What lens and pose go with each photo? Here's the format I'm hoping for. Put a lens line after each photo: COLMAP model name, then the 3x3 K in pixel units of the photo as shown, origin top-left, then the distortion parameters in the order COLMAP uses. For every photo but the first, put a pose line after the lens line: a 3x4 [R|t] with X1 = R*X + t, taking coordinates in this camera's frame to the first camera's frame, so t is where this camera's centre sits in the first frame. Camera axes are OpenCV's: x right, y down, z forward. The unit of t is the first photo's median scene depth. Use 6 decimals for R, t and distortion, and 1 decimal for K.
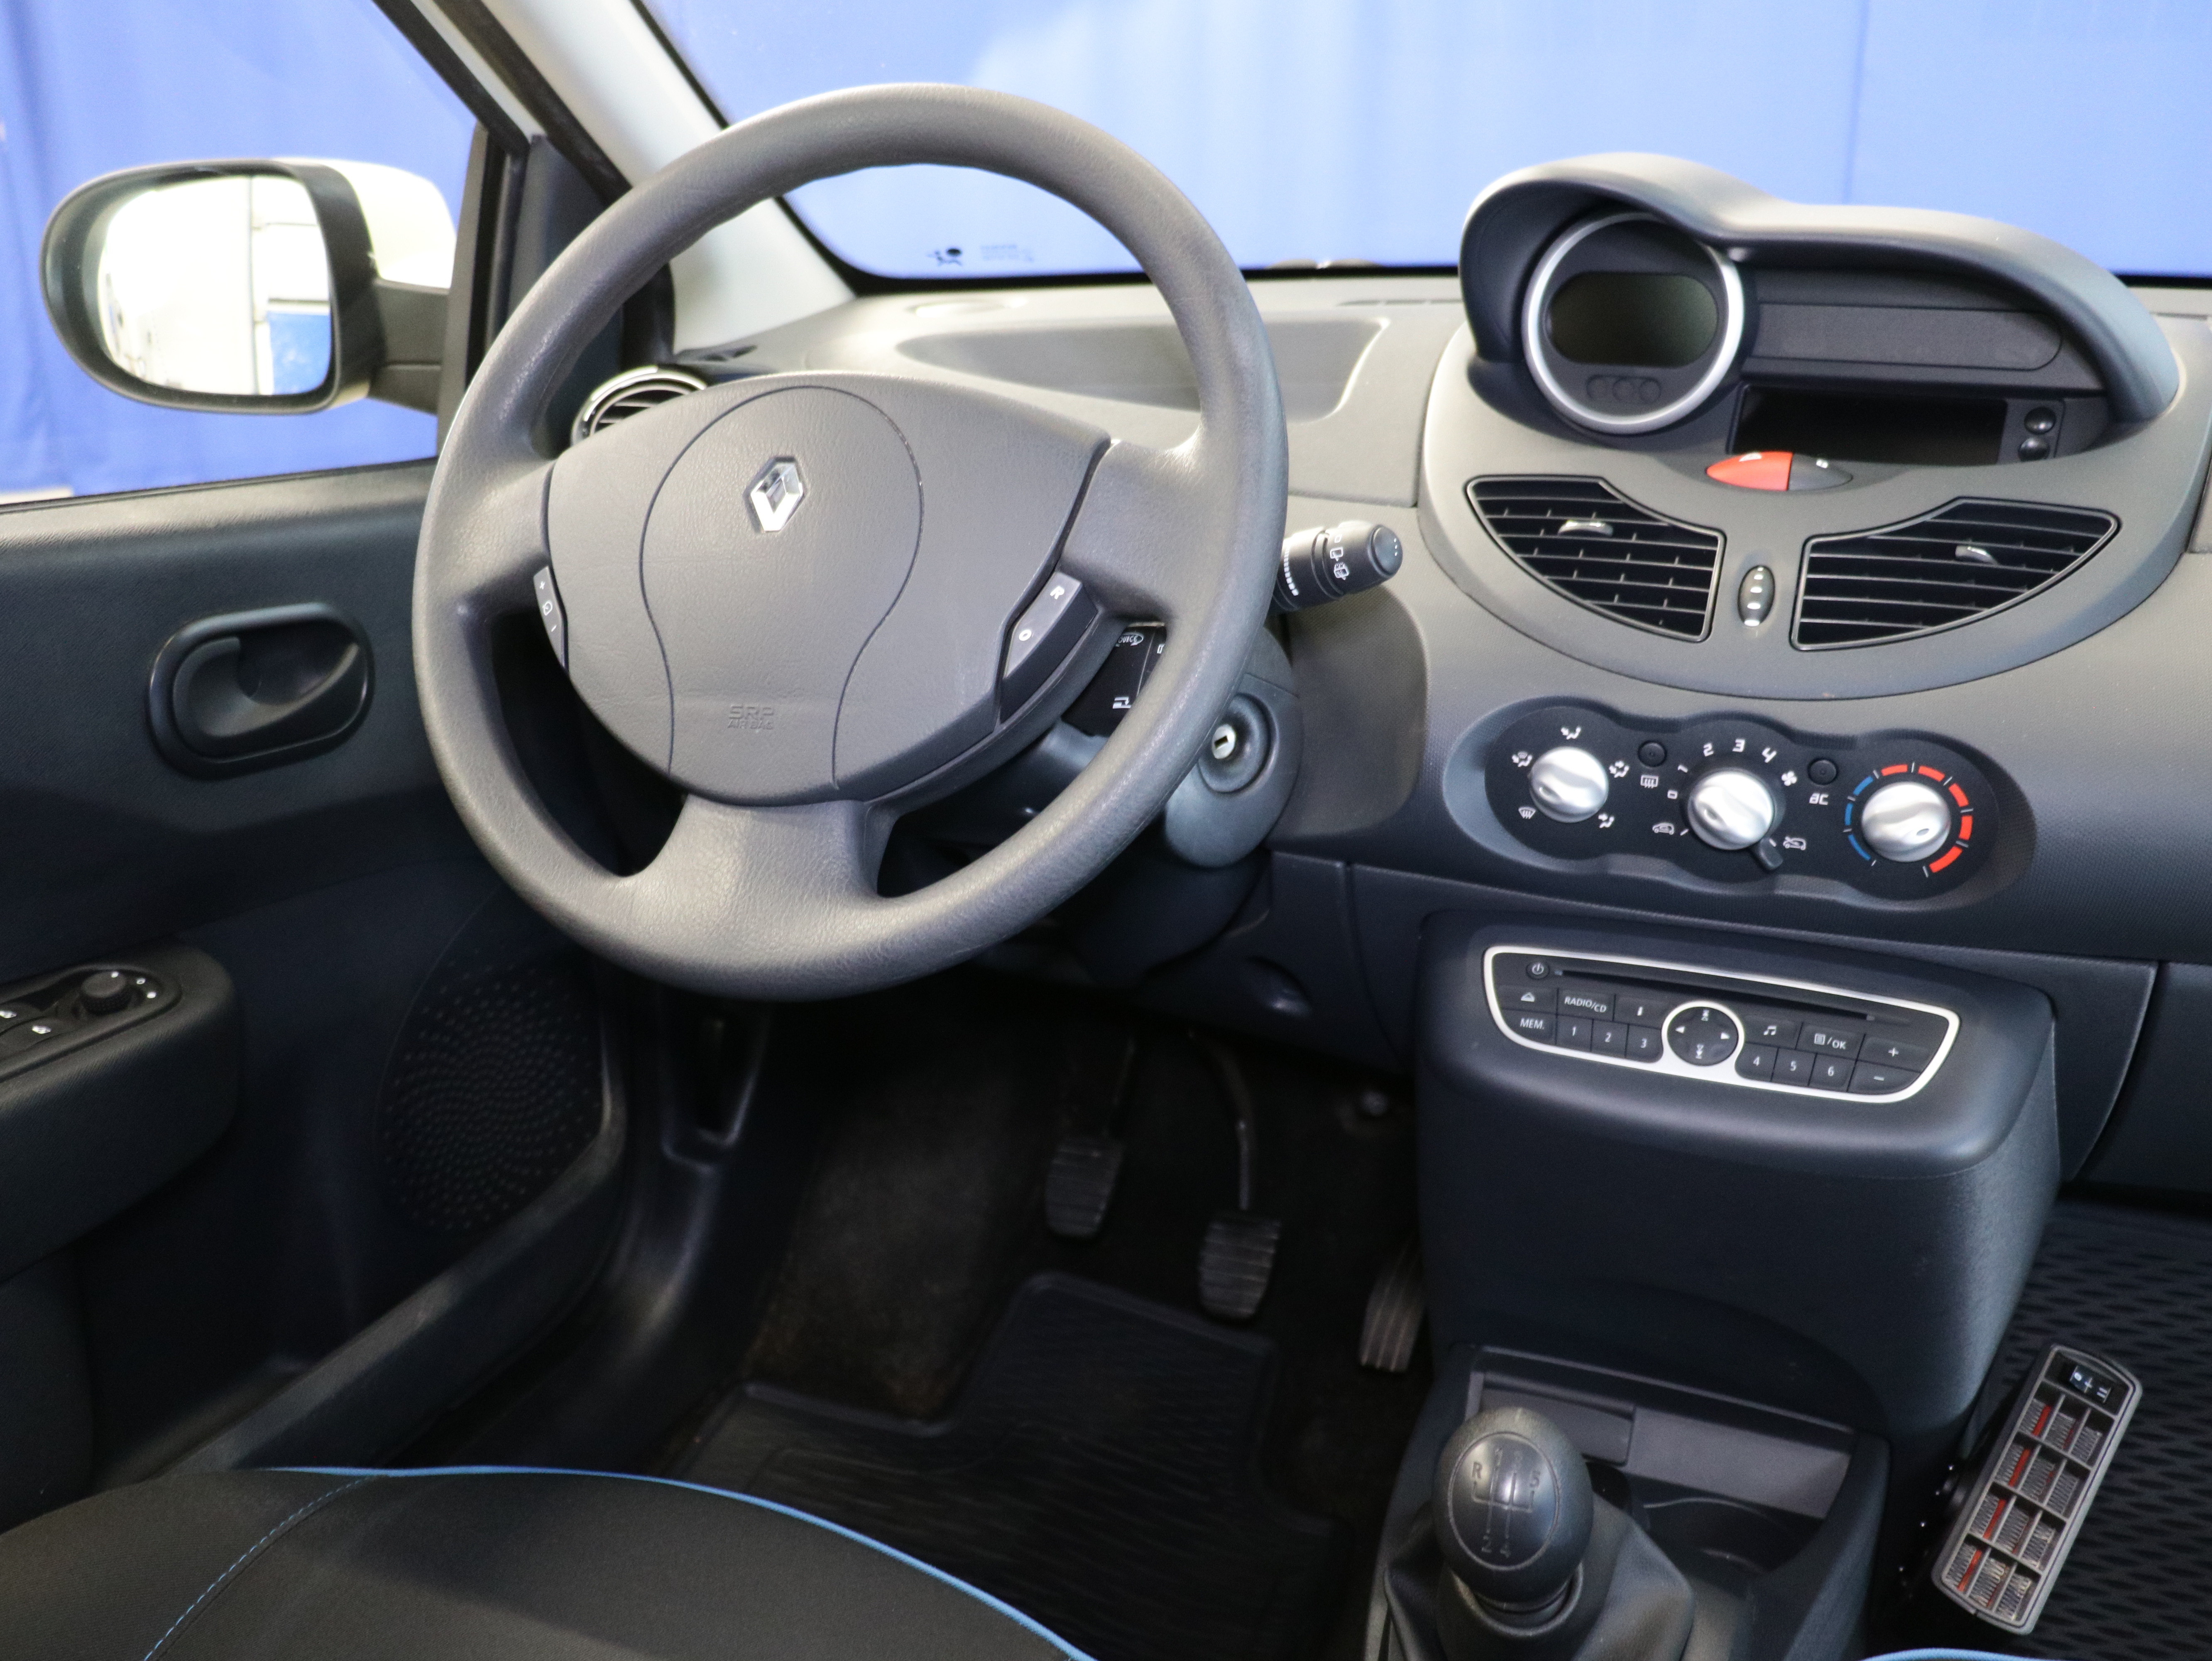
lens RADIAL K [[1945.3, 0, 1106.0], [0, 1945.3, 830.5], [0, 0, 1]] dist [-0.007644, 0.001116]
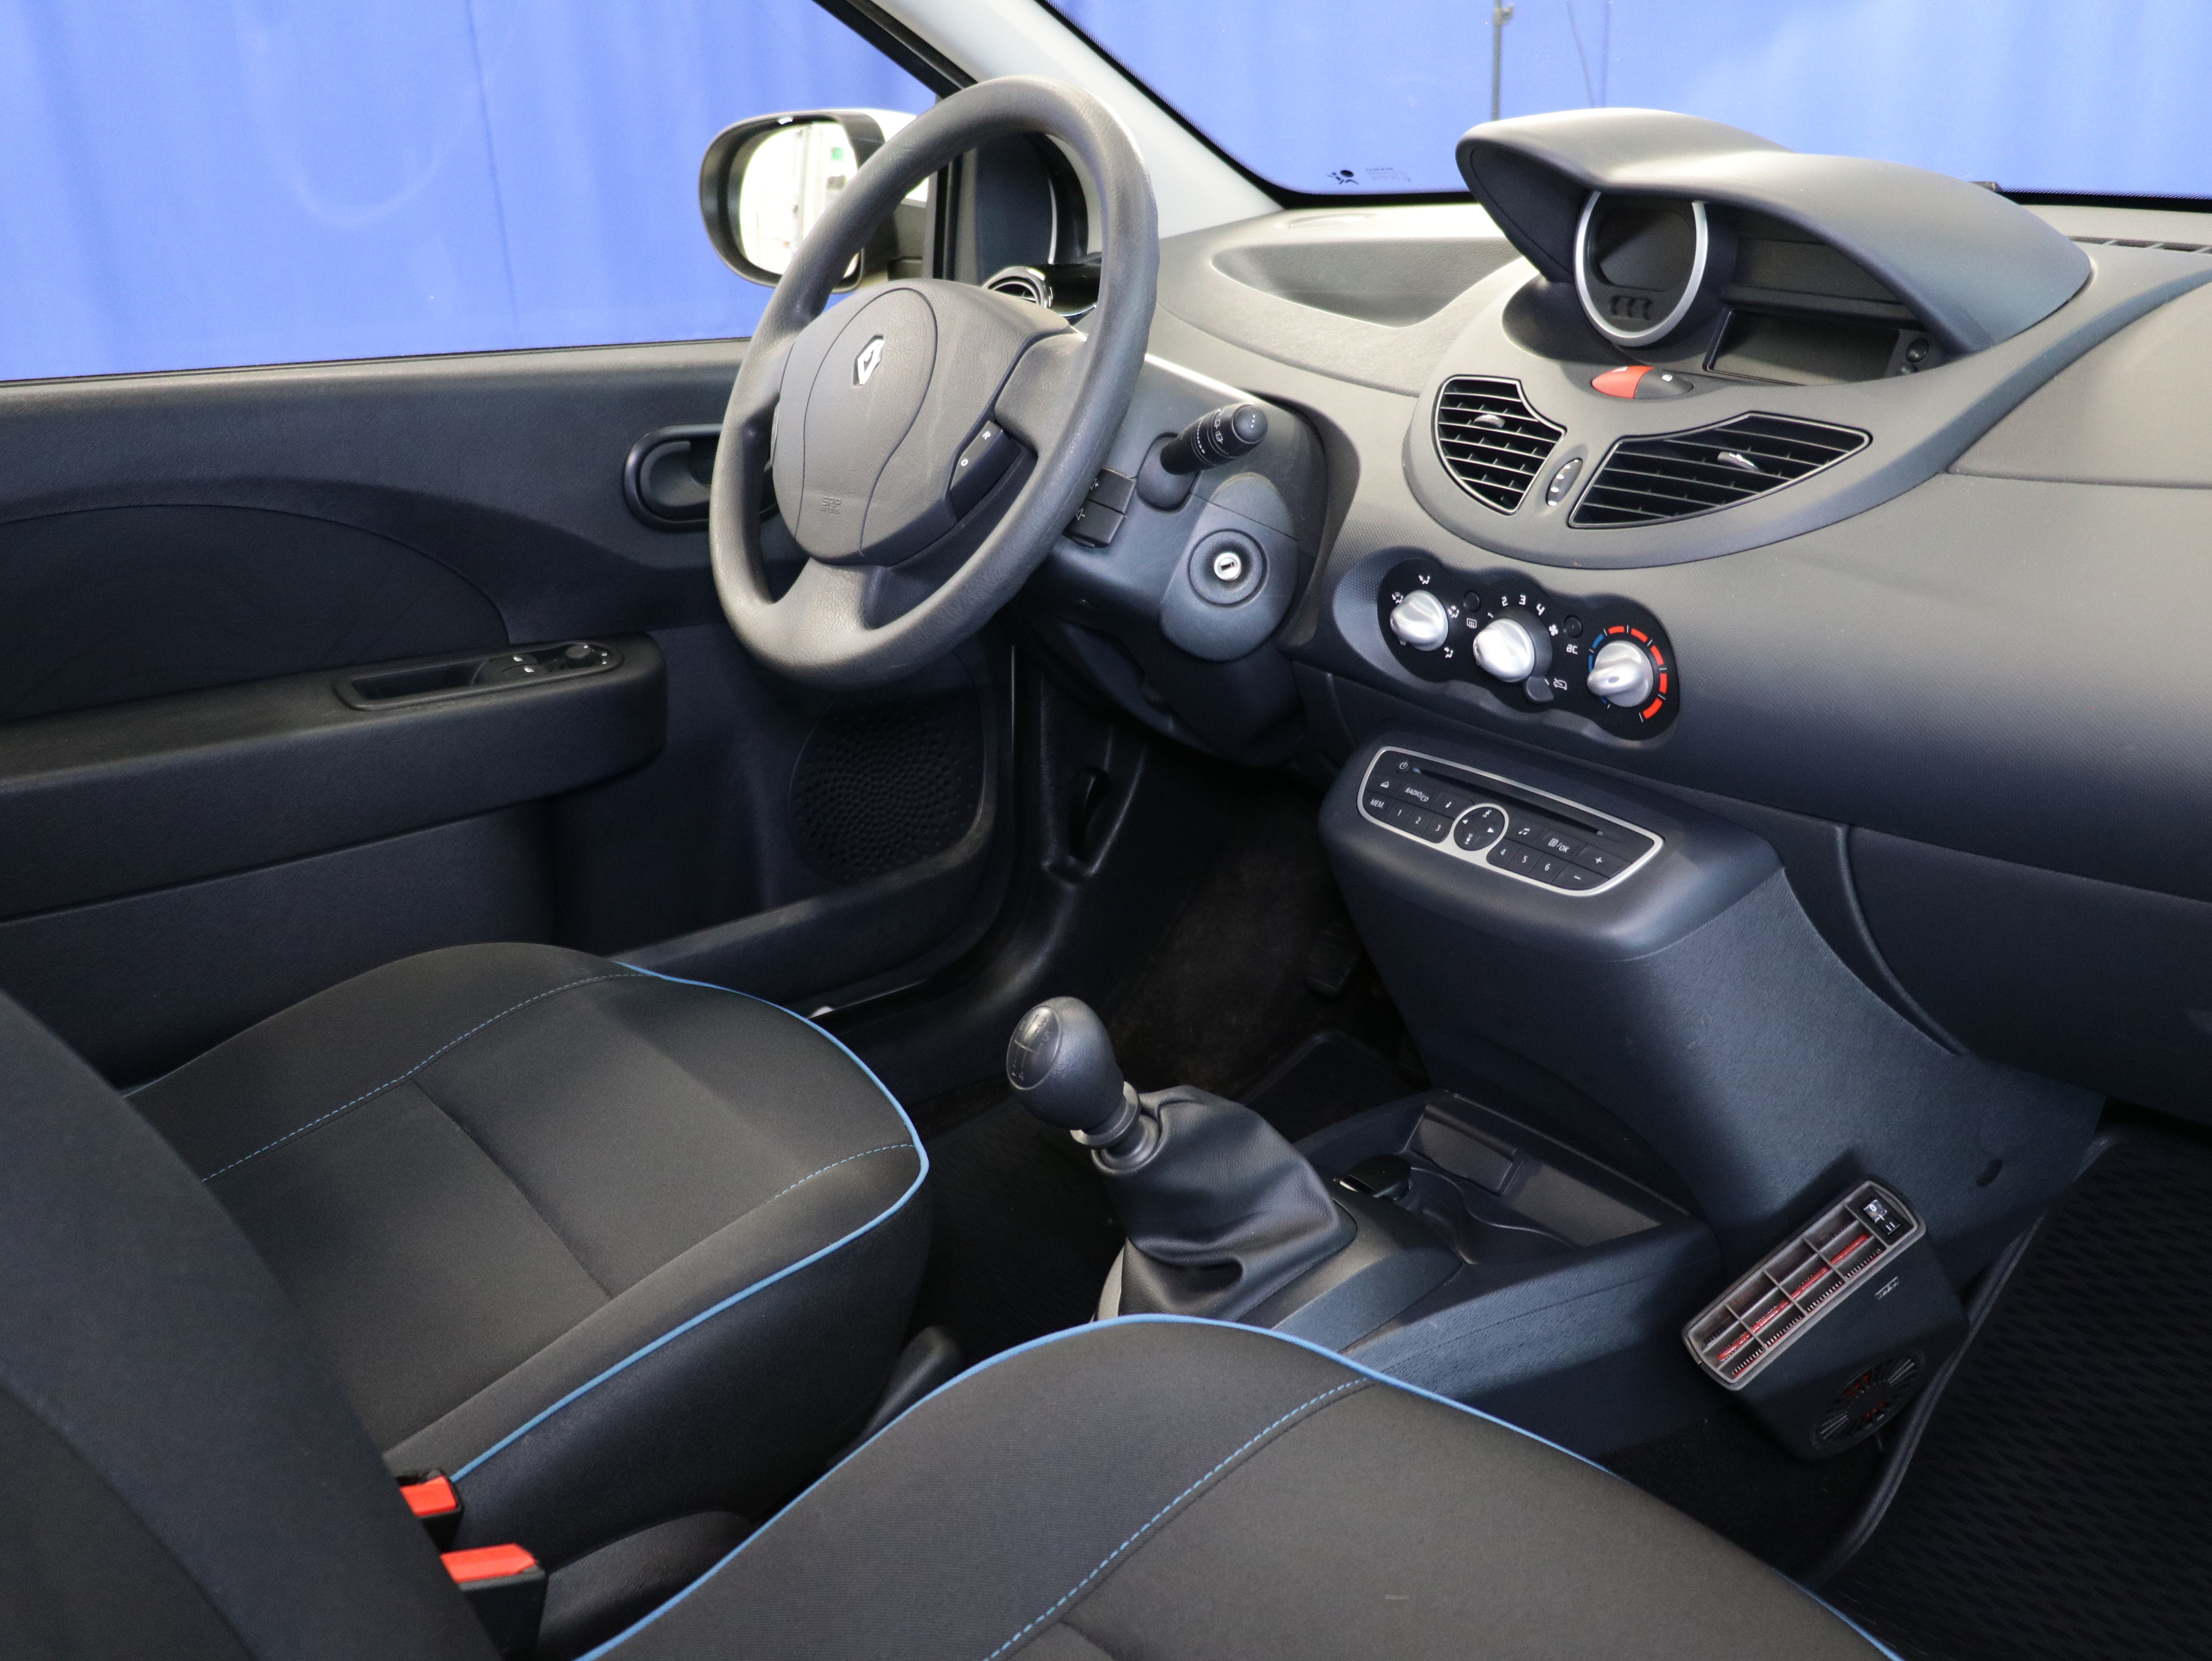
lens RADIAL K [[1945.3, 0, 1106.0], [0, 1945.3, 830.5], [0, 0, 1]] dist [-0.007644, 0.001116]
pose [[0.870785, 0.159689, -0.465008, 0.689373], [-0.132223, 0.987002, 0.091345, 0.023533], [0.473550, -0.018057, 0.880582, -0.229302]]
